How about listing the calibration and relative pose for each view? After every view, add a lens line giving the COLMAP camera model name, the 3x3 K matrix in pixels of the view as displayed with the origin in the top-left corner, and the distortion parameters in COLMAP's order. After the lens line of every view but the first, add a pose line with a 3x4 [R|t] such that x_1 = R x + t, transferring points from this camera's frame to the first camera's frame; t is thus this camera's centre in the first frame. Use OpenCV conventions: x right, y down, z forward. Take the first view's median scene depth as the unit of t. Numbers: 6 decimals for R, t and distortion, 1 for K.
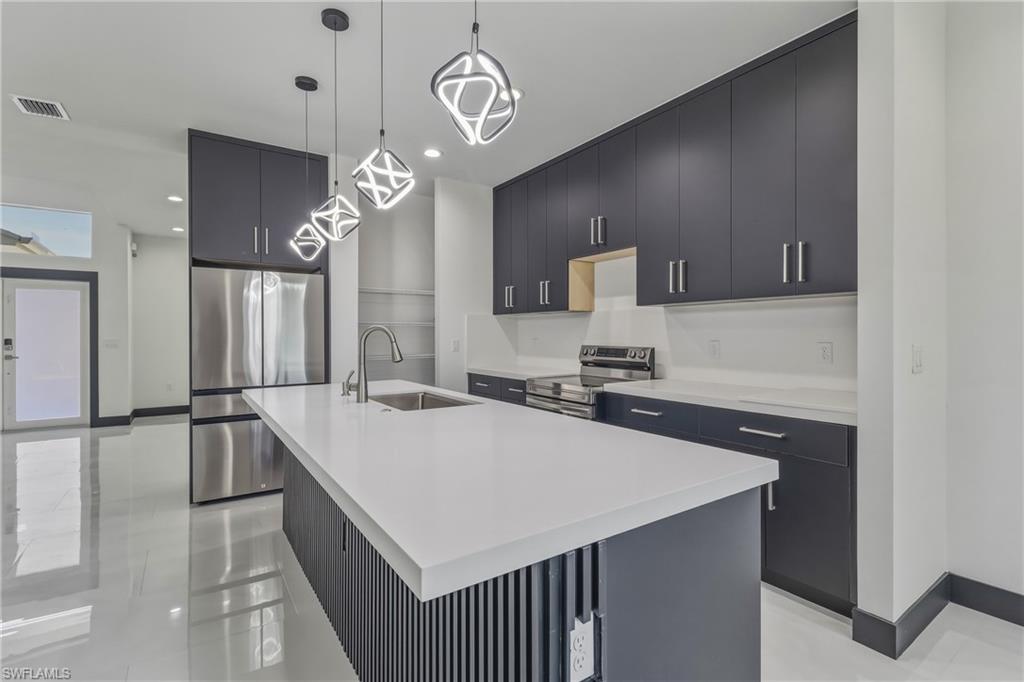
lens RADIAL K [[485.1, 0, 533.8], [0, 485.1, 332.5], [0, 0, 1]] dist [-0.001347, -0.000686]
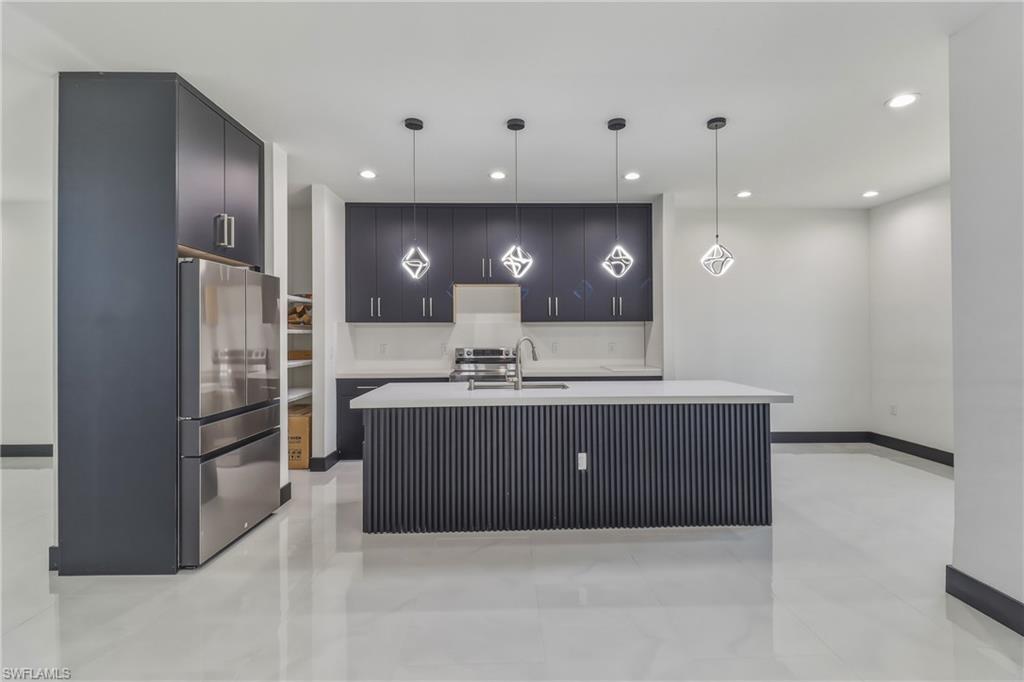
lens RADIAL K [[478.7, 0, 518.5], [0, 478.7, 332.3], [0, 0, 1]] dist [0.002813, -0.000217]
pose [[0.568582, 0.005688, 0.822607, -0.884587], [0.004458, 0.999940, -0.009996, -0.003581], [-0.822614, 0.009351, 0.568523, 0.113124]]
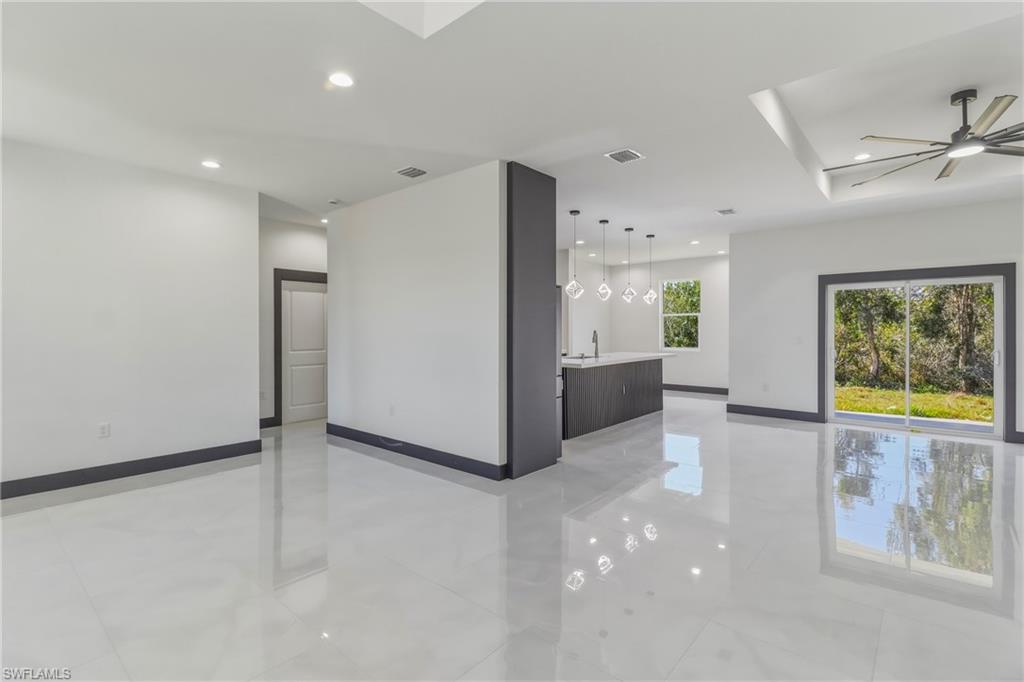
lens RADIAL K [[478.2, 0, 511.2], [0, 478.2, 335.1], [0, 0, 1]] dist [-0.000479, -0.000738]
pose [[-0.221818, -0.006388, 0.975067, -1.672235], [0.006306, 0.999948, 0.007986, -0.002759], [-0.975068, 0.007920, -0.221766, 1.187778]]
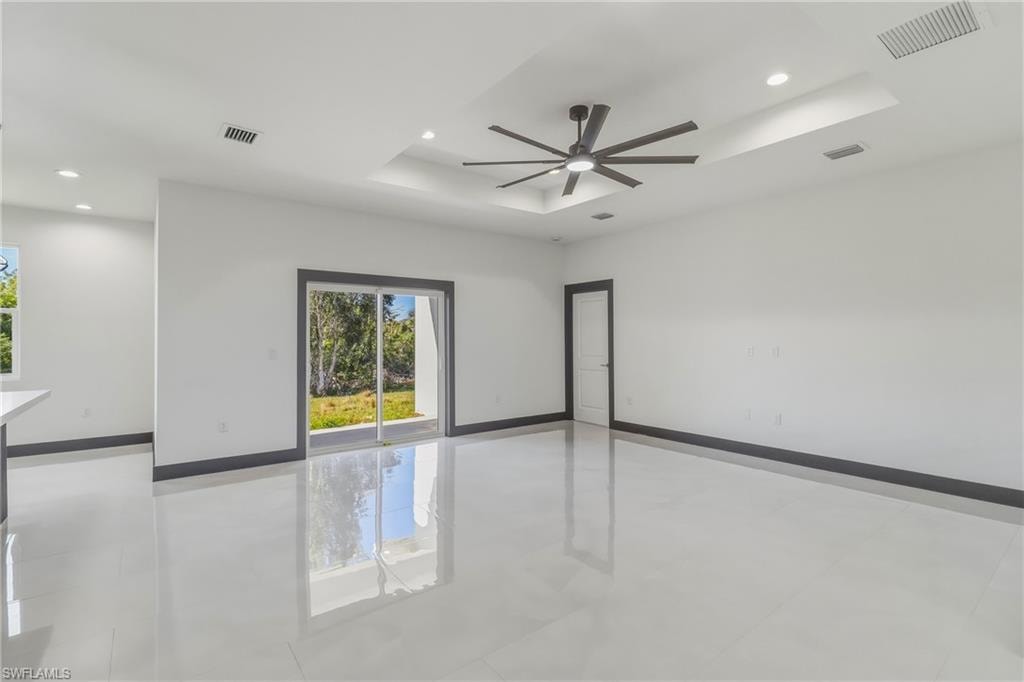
lens RADIAL K [[485.1, 0, 533.8], [0, 485.1, 332.5], [0, 0, 1]] dist [-0.001347, -0.000686]
pose [[-0.999033, 0.007194, -0.043364, -0.905187], [0.007476, 0.999952, -0.006329, -0.006161], [0.043317, -0.006647, -0.999039, 1.100977]]
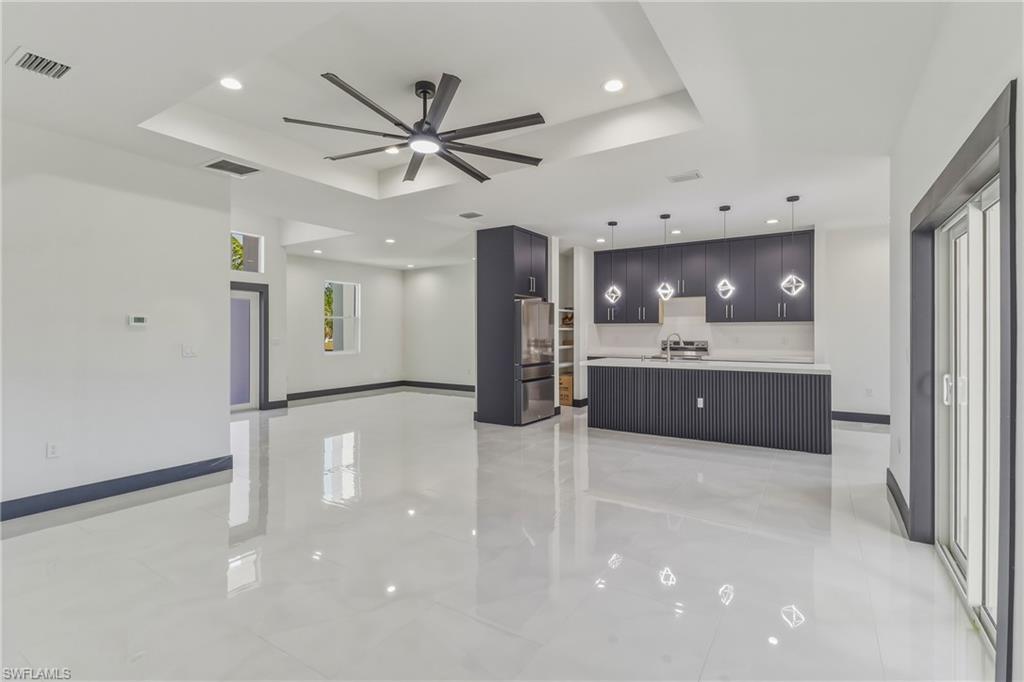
lens RADIAL K [[458.8, 0, 528.5], [0, 458.8, 333.7], [0, 0, 1]] dist [0.034604, -0.000087]
pose [[0.922664, 0.001875, 0.385601, -1.154690], [-0.001199, 0.999997, -0.001993, 0.003862], [-0.385604, 0.001376, 0.922664, -0.555023]]
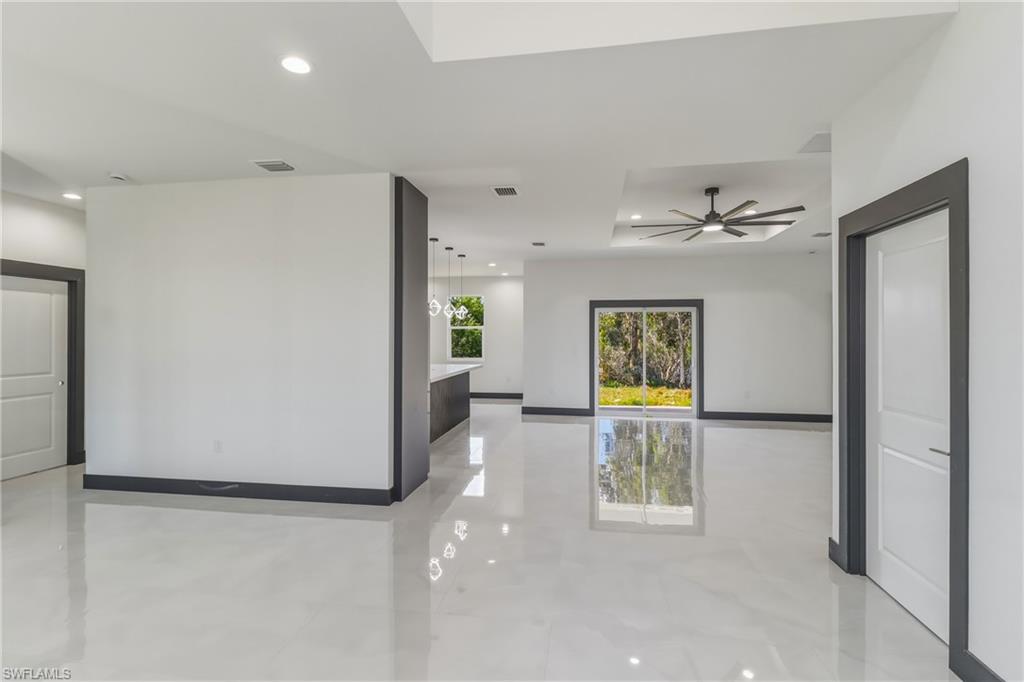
lens RADIAL K [[478.2, 0, 511.2], [0, 478.2, 335.1], [0, 0, 1]] dist [-0.000479, -0.000738]
pose [[-0.702567, 0.006056, 0.711592, -1.552476], [0.003889, 0.999982, -0.004671, -0.026504], [-0.711607, -0.000514, -0.702577, 1.488015]]
